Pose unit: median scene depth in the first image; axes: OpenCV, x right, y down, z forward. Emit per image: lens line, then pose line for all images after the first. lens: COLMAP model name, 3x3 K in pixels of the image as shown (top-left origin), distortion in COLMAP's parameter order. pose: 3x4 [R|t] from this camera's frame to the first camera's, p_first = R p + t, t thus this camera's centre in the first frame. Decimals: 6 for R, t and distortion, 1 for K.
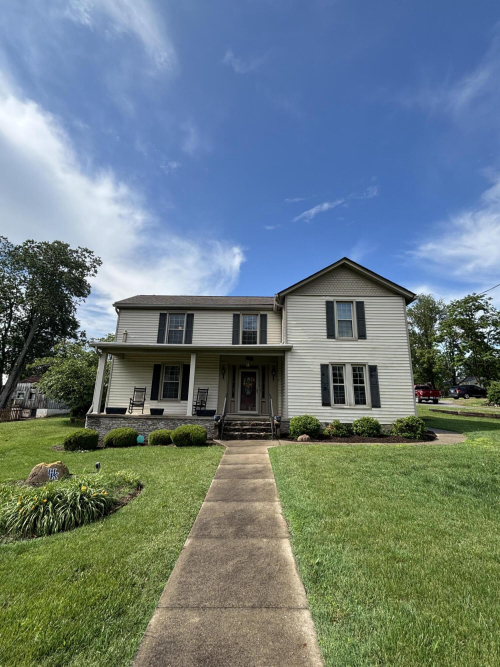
lens RADIAL K [[306.5, 0, 250.0], [0, 306.5, 333.5], [0, 0, 1]] dist [0.002552, 0.000264]
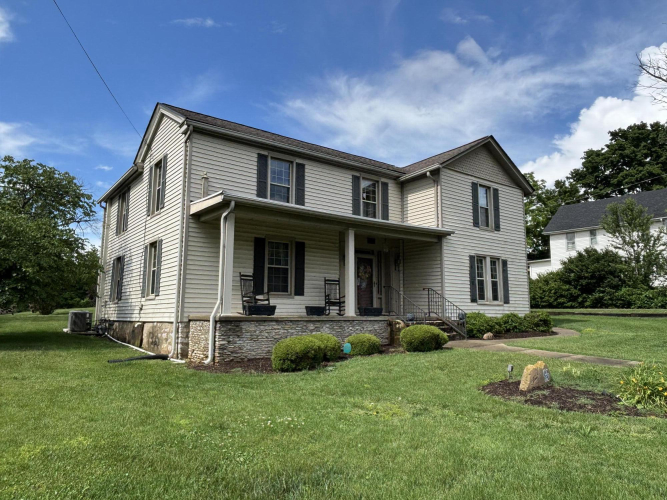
lens RADIAL K [[456.7, 0, 333.5], [0, 456.7, 250.0], [0, 0, 1]] dist [-0.005777, -0.000023]
pose [[0.788908, 0.069869, 0.610526, -0.842241], [-0.131199, 0.989758, 0.056264, 0.062176], [-0.600342, -0.124487, 0.789995, 0.205938]]
